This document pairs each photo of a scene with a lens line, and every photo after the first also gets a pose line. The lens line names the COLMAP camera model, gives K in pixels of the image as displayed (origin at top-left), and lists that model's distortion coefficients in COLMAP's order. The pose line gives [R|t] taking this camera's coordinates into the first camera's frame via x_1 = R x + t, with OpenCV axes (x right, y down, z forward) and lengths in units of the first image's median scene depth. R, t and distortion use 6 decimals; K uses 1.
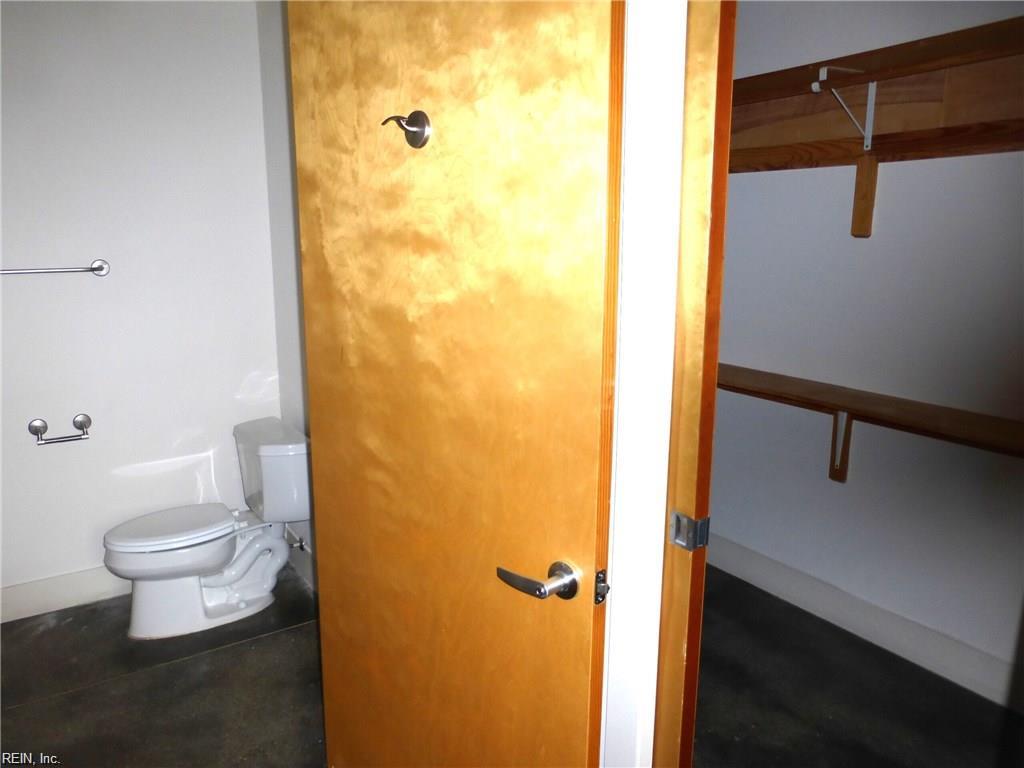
lens RADIAL K [[756.8, 0, 504.3], [0, 756.8, 386.3], [0, 0, 1]] dist [-0.035820, 0.021904]
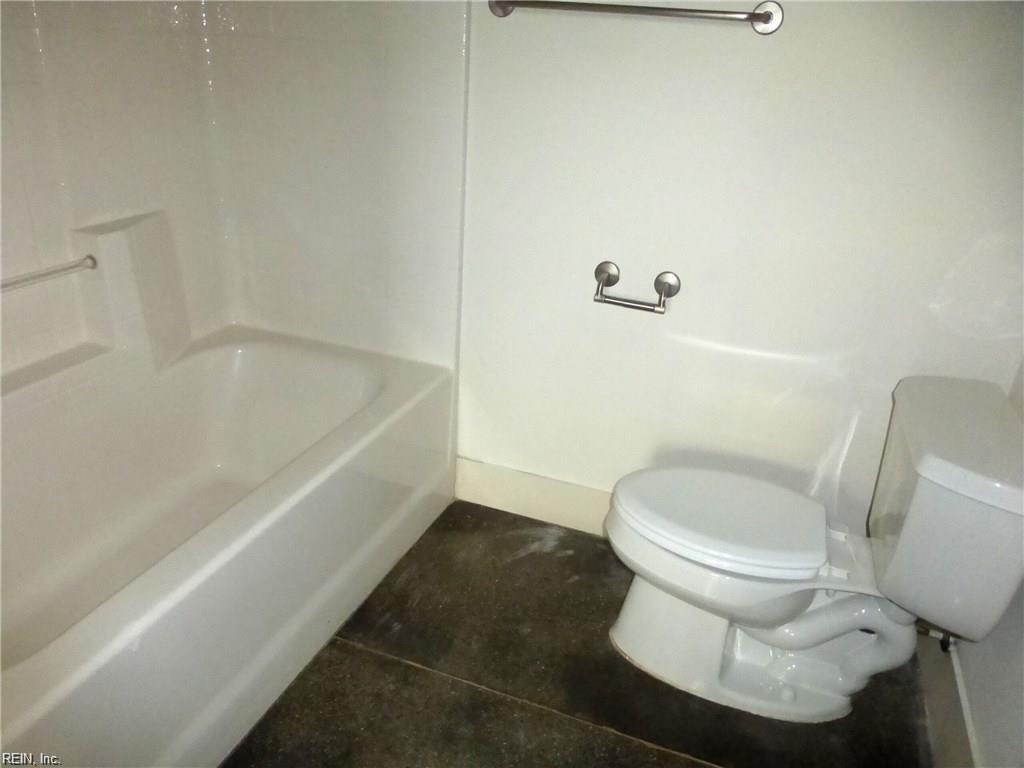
lens RADIAL K [[756.8, 0, 538.1], [0, 756.8, 380.2], [0, 0, 1]] dist [-0.035820, 0.021904]
pose [[0.607982, 0.370317, -0.702298, -0.167828], [-0.238671, 0.928894, 0.283181, -0.030403], [0.757228, -0.004551, 0.653135, 0.531526]]
